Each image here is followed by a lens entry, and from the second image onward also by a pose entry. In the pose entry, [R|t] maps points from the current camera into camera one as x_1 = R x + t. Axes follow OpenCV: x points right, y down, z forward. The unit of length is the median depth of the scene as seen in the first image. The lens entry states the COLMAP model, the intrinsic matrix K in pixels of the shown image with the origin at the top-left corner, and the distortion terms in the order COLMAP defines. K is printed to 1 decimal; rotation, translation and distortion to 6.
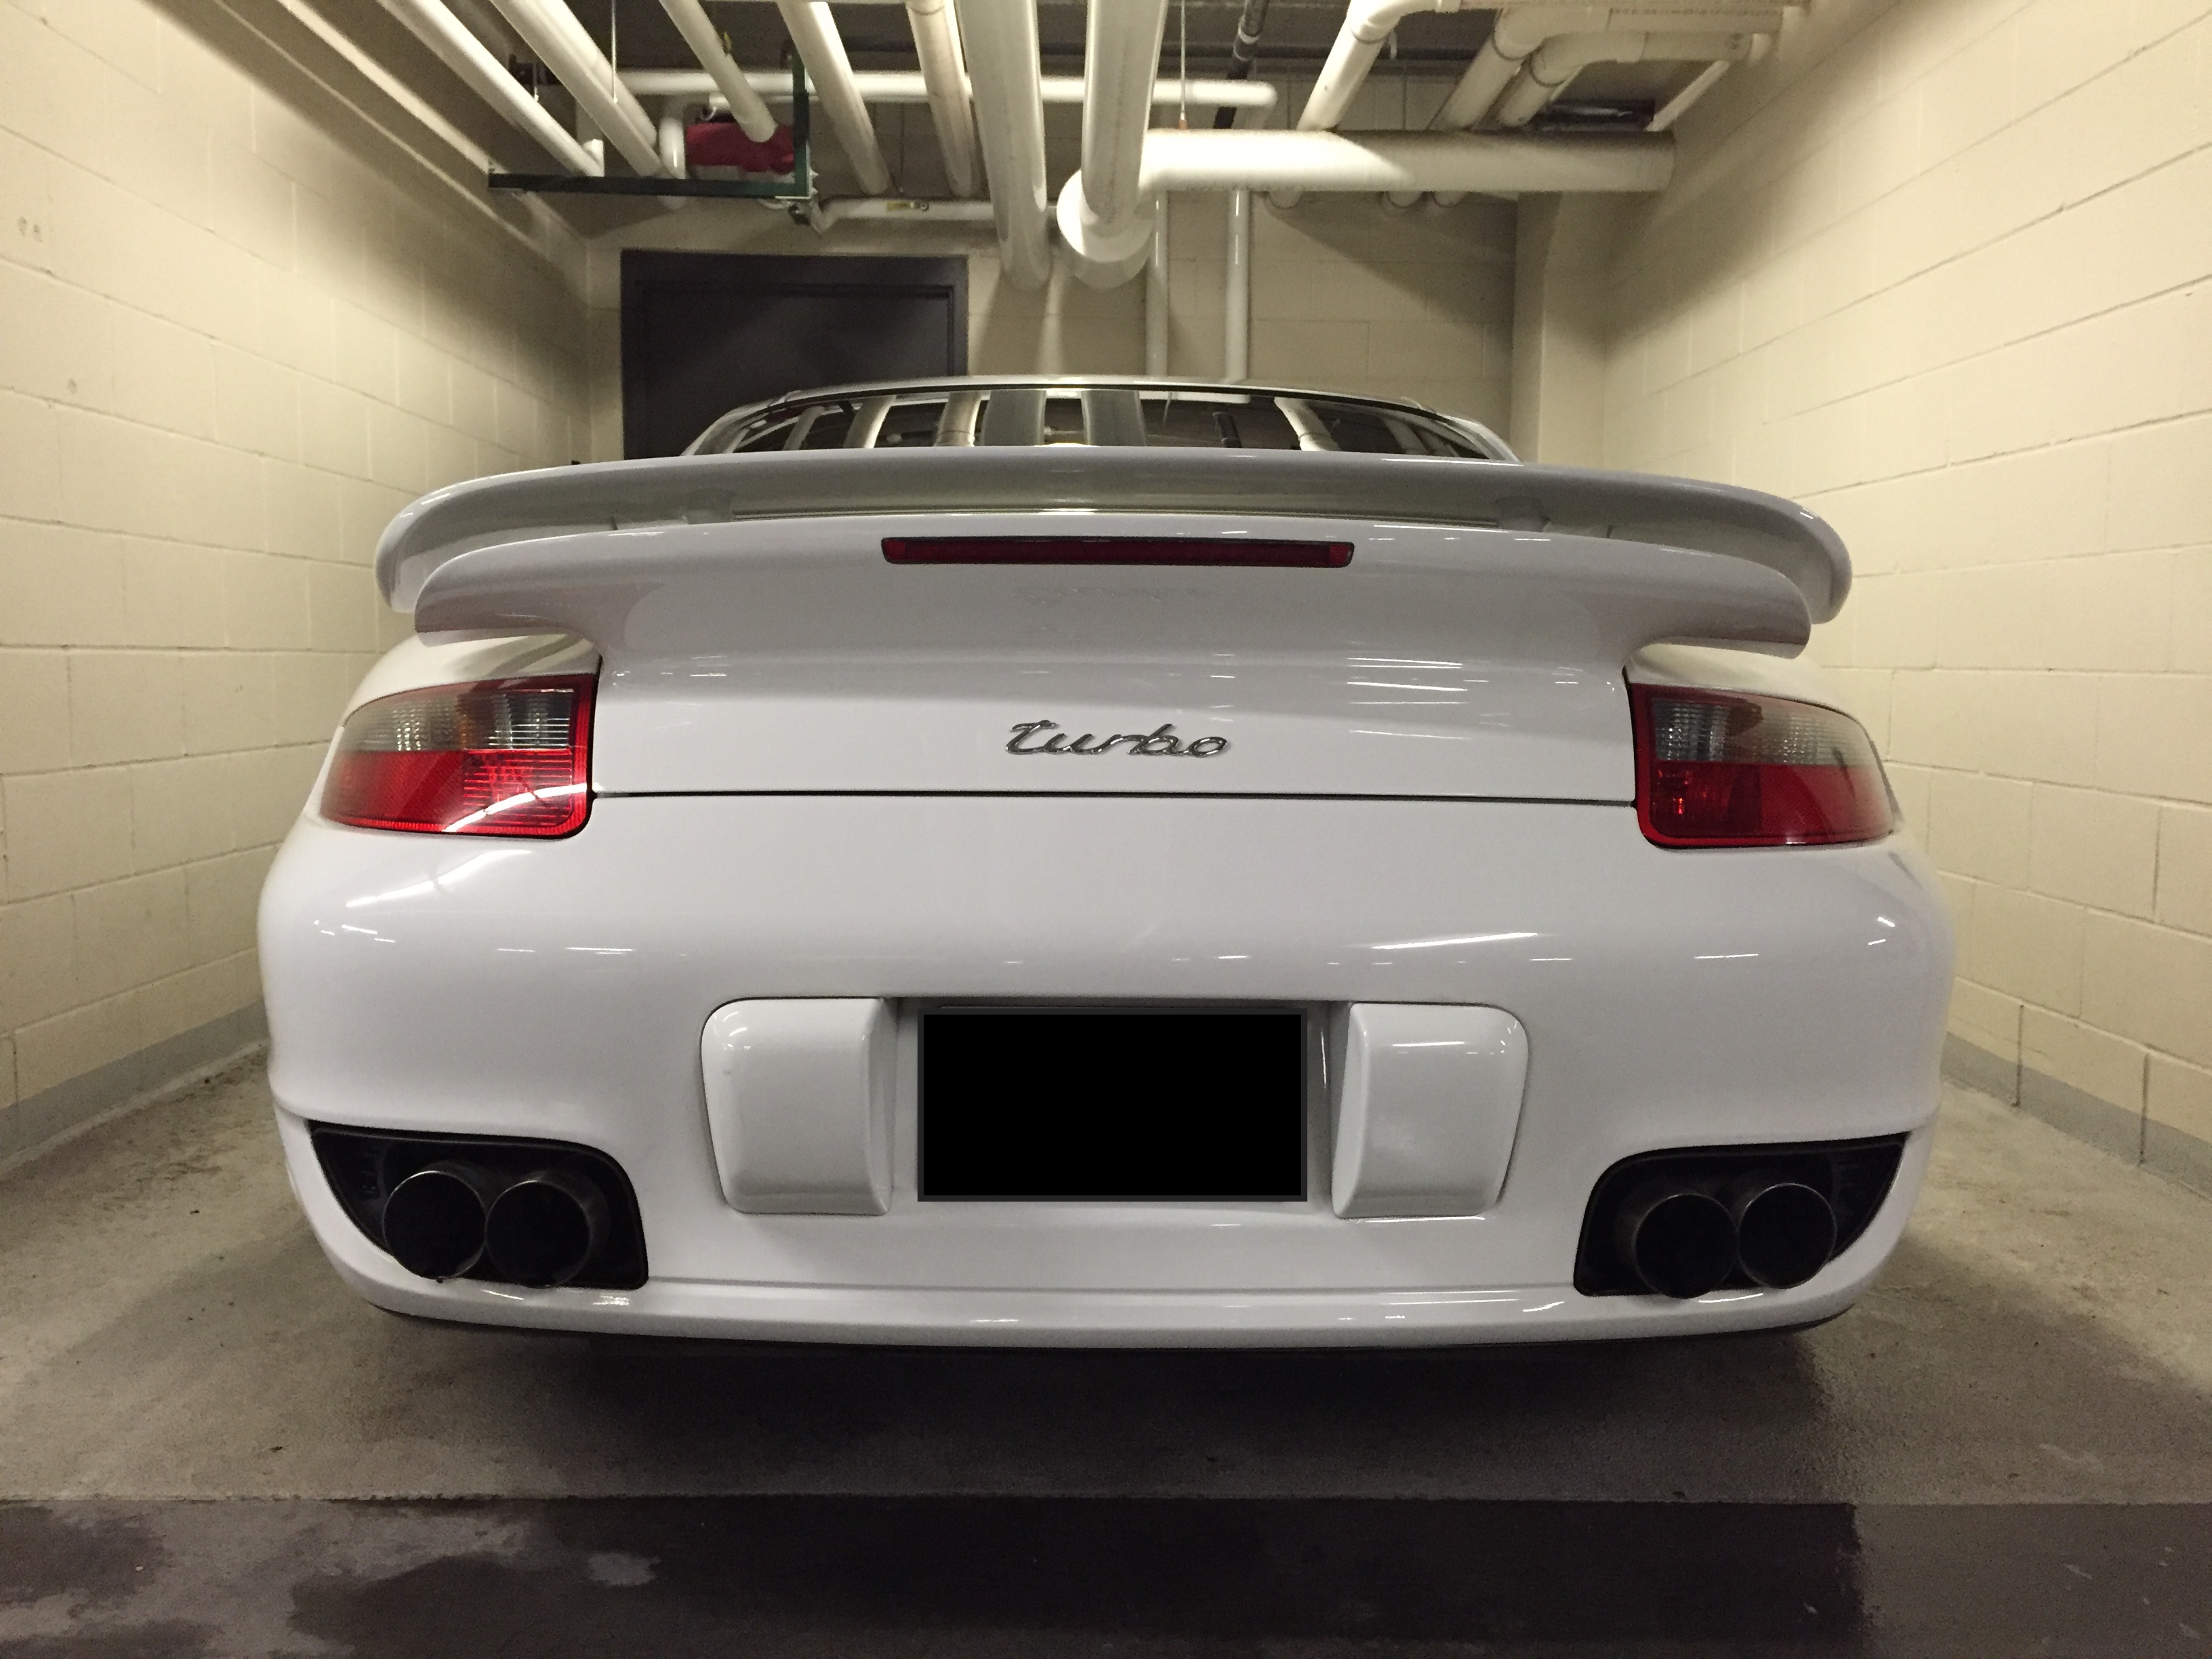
lens RADIAL K [[1866.9, 0, 1103.0], [0, 1866.9, 838.3], [0, 0, 1]] dist [0.042217, -0.030199]
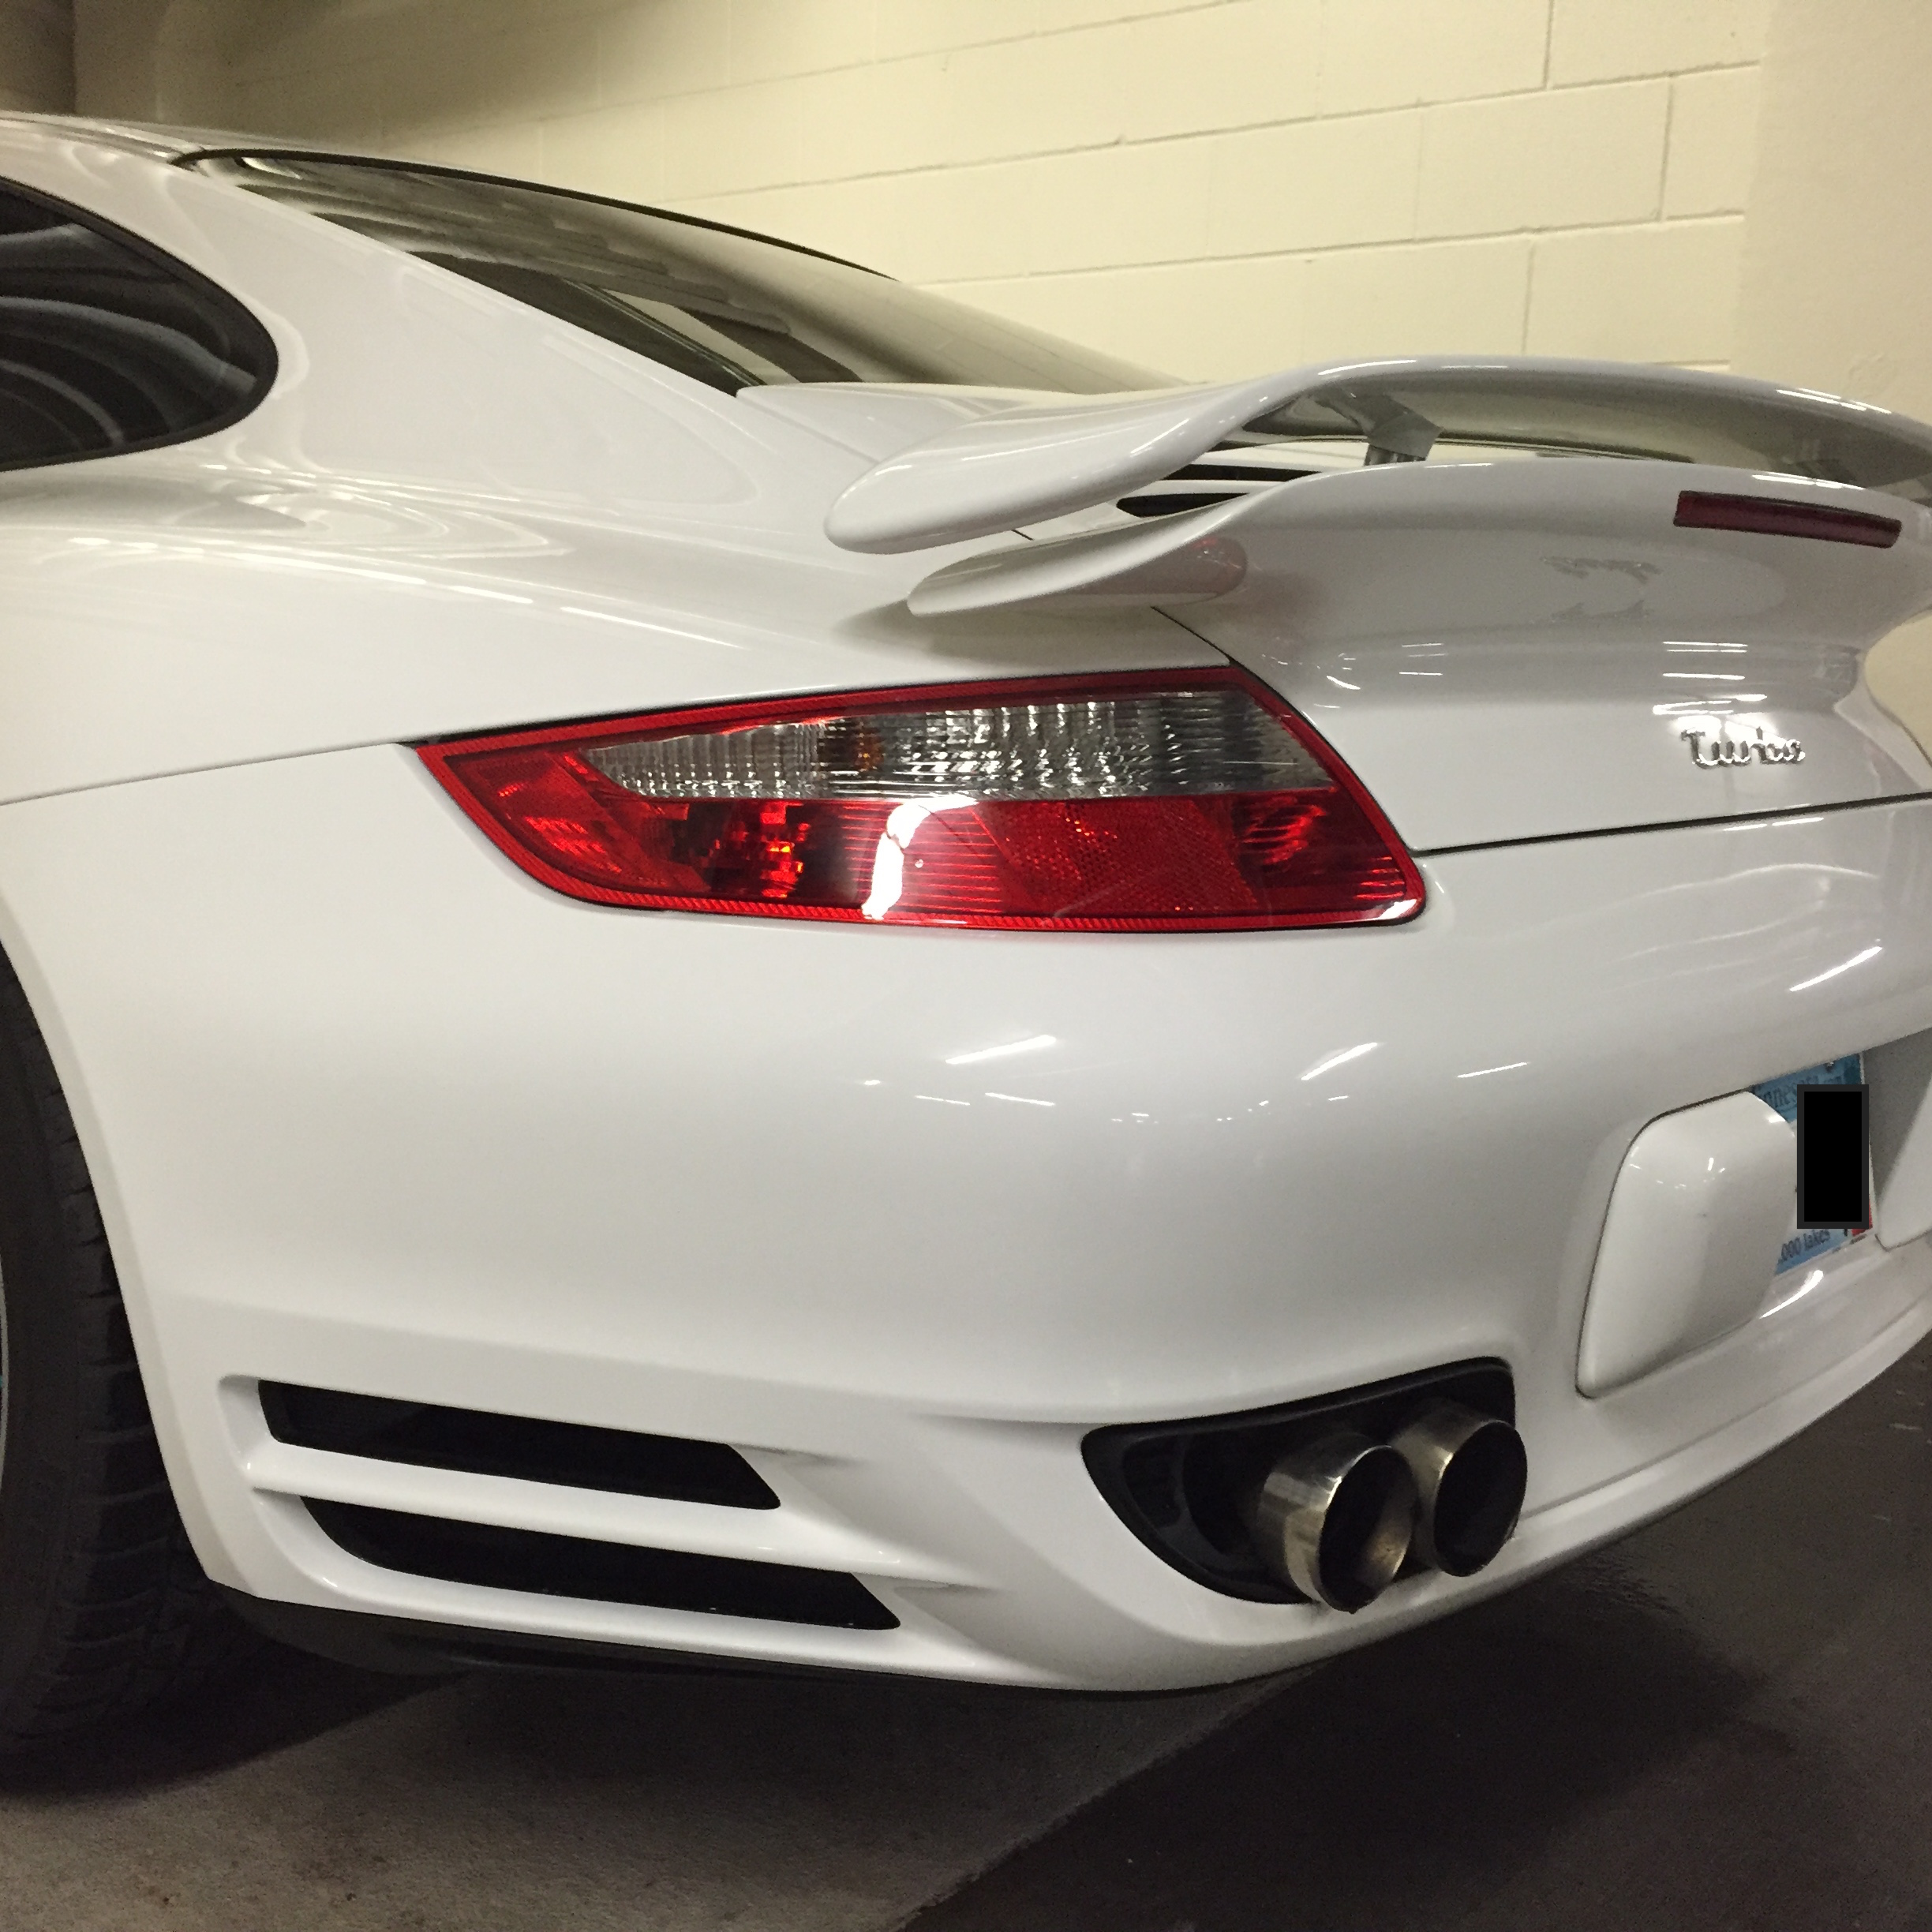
lens RADIAL K [[2133.5, 0, 966.9], [0, 2133.5, 955.0], [0, 0, 1]] dist [0.101554, 0.000000]
pose [[0.696709, -0.098527, 0.710556, -0.871709], [0.032911, 0.993870, 0.105542, -0.068949], [-0.716599, -0.050147, 0.695681, 0.531747]]
